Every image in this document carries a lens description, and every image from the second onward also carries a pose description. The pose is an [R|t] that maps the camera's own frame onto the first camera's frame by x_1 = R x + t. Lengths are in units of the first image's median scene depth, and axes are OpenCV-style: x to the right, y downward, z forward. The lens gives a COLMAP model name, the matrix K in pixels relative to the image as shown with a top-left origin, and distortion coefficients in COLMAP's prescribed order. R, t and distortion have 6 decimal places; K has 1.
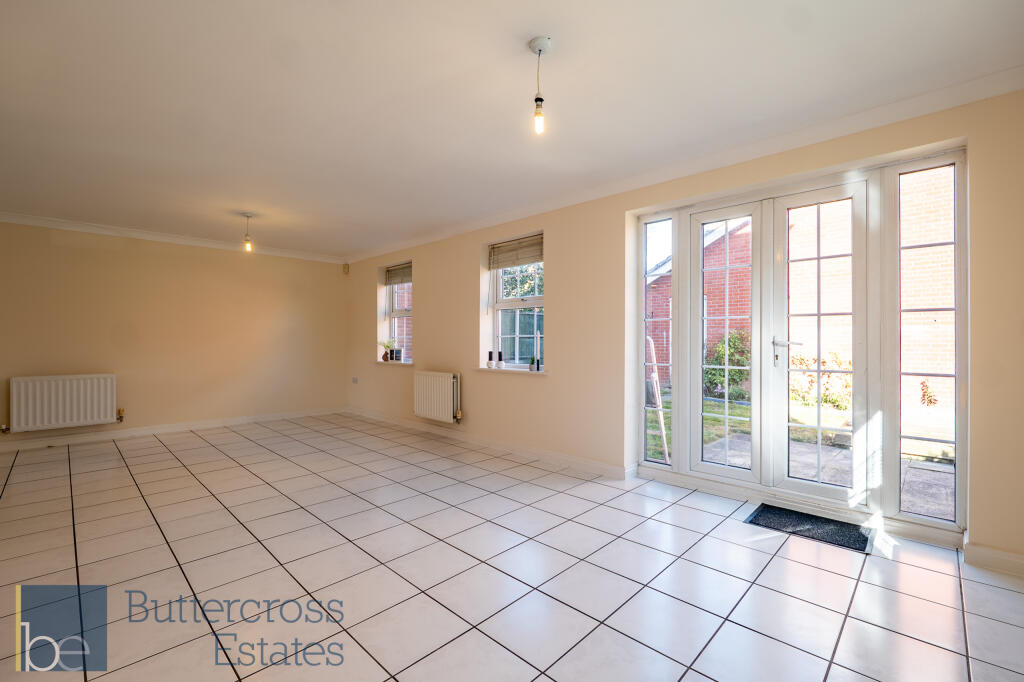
lens RADIAL K [[408.9, 0, 519.8], [0, 408.9, 339.9], [0, 0, 1]] dist [-0.008371, -0.000049]
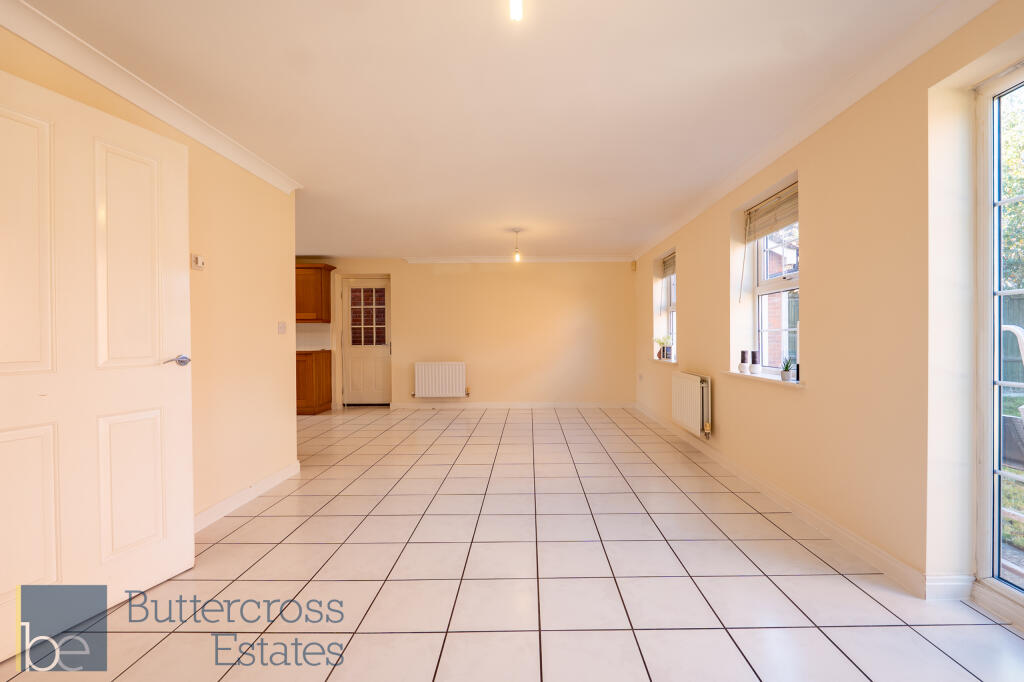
lens RADIAL K [[408.9, 0, 519.8], [0, 408.9, 339.9], [0, 0, 1]] dist [-0.008371, -0.000049]
pose [[0.714598, -0.001583, -0.699534, 0.156387], [0.007996, 0.999951, 0.005906, 0.000108], [0.699490, -0.009814, 0.714575, 0.165325]]
